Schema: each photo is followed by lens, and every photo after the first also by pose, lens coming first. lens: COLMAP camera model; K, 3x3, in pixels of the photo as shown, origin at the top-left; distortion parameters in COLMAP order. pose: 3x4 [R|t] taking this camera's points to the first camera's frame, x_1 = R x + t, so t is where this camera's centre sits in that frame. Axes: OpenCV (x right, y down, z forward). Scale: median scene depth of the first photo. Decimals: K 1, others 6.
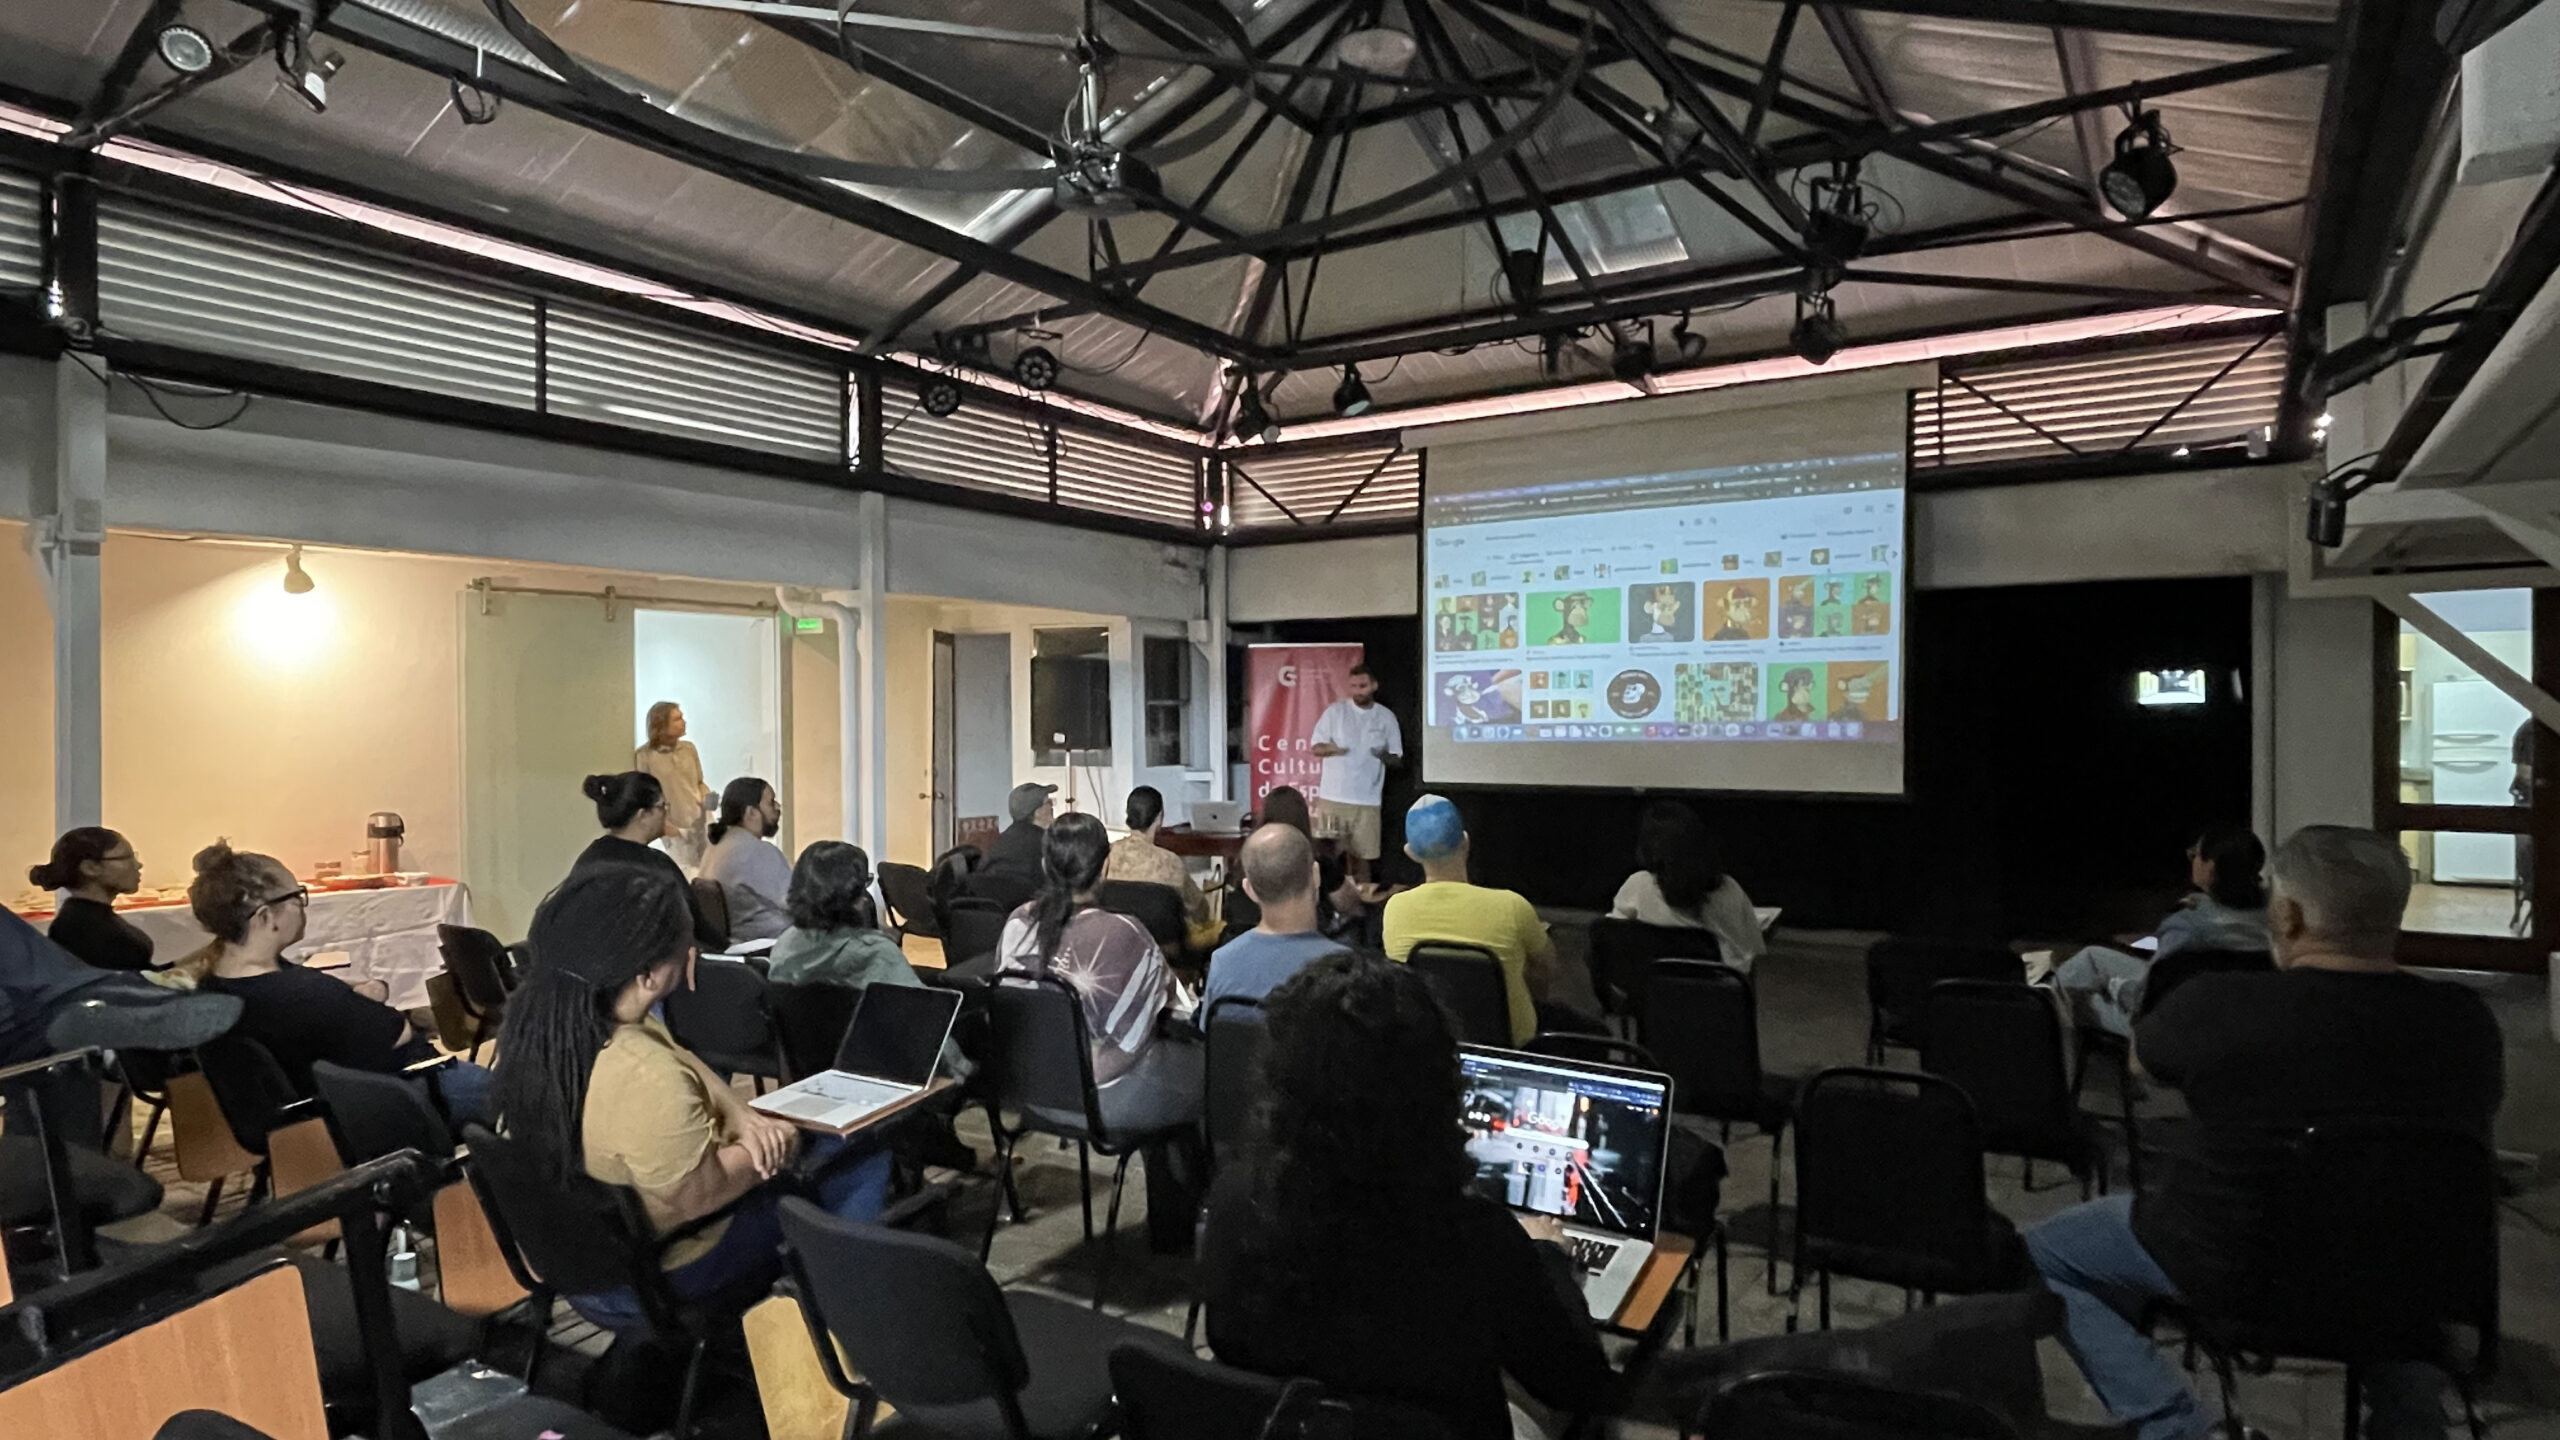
lens RADIAL K [[1449.1, 0, 1267.2], [0, 1449.1, 723.6], [0, 0, 1]] dist [0.014188, -0.002328]
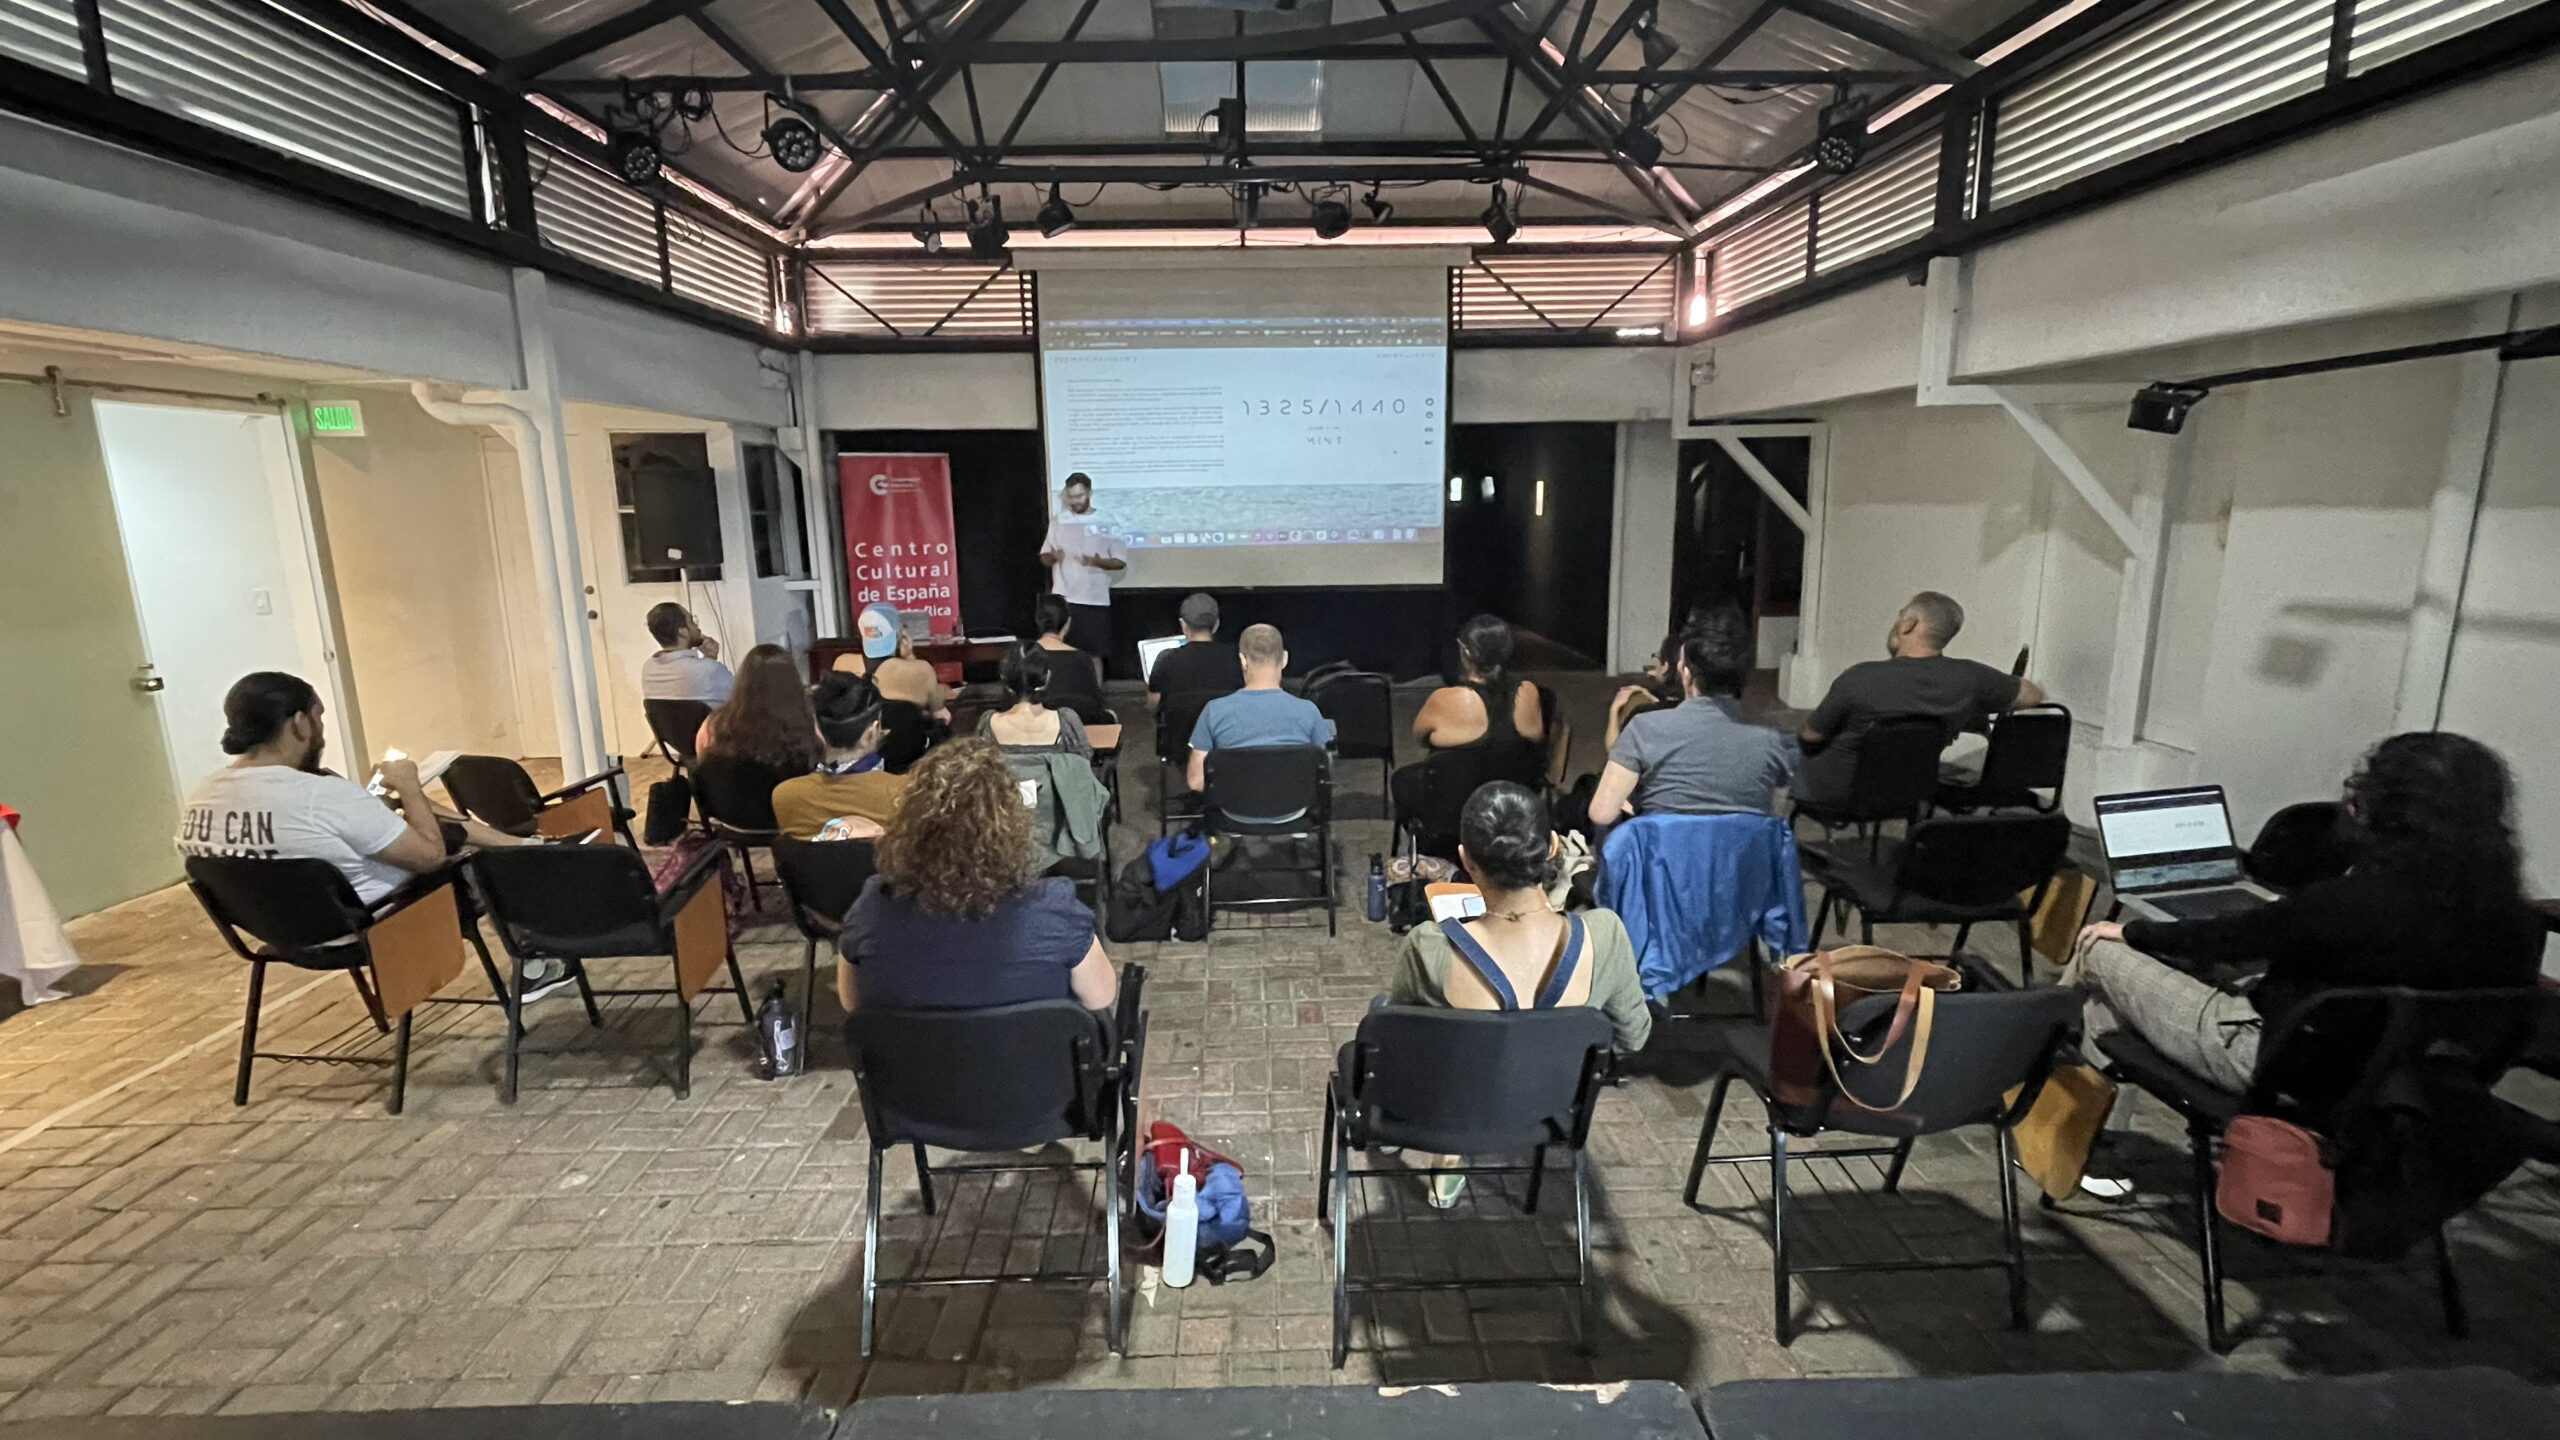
lens RADIAL K [[1176.4, 0, 1283.8], [0, 1176.4, 733.5], [0, 0, 1]] dist [-0.005065, -0.001008]
pose [[0.826813, -0.115939, 0.550399, -0.280602], [0.009517, 0.981270, 0.192404, -0.020919], [-0.562397, -0.153844, 0.812430, 0.150844]]
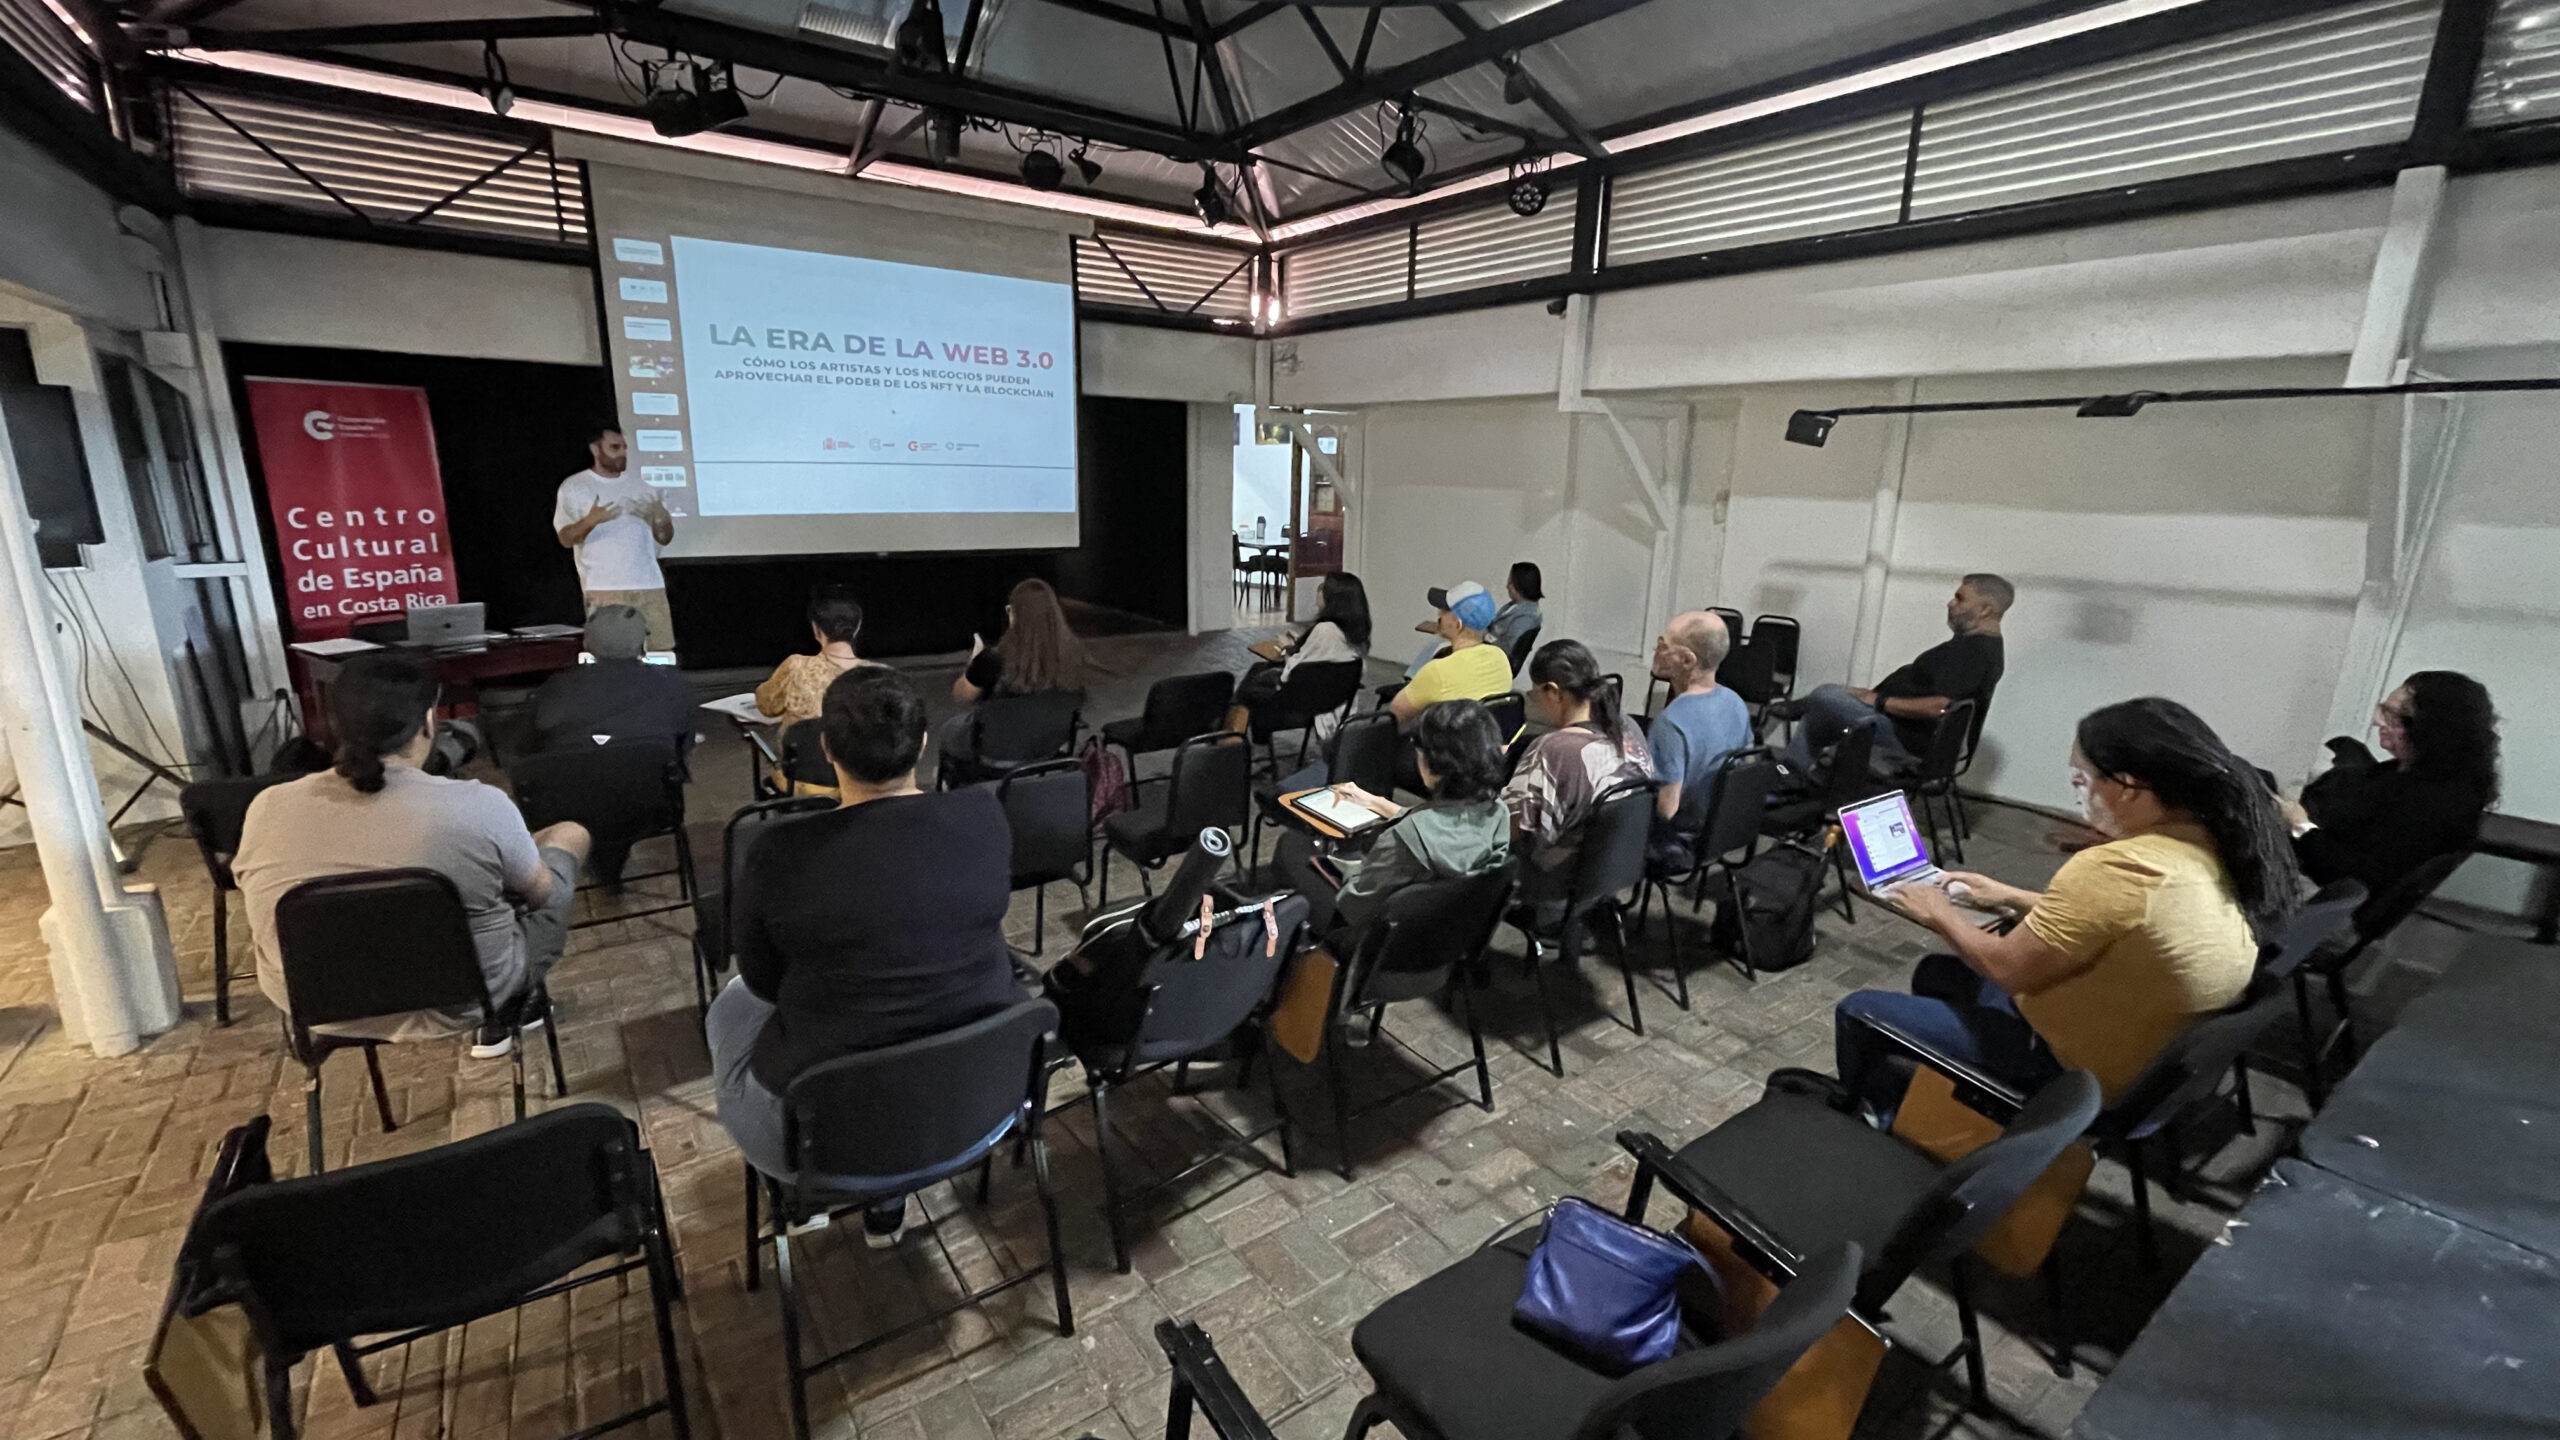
lens RADIAL K [[1083.8, 0, 1294.7], [0, 1083.8, 727.9], [0, 0, 1]] dist [-0.000963, 0.001735]
pose [[0.357880, -0.205087, 0.910967, -0.419297], [-0.020543, 0.973617, 0.227262, -0.022592], [-0.933542, -0.100046, 0.344225, 0.397860]]
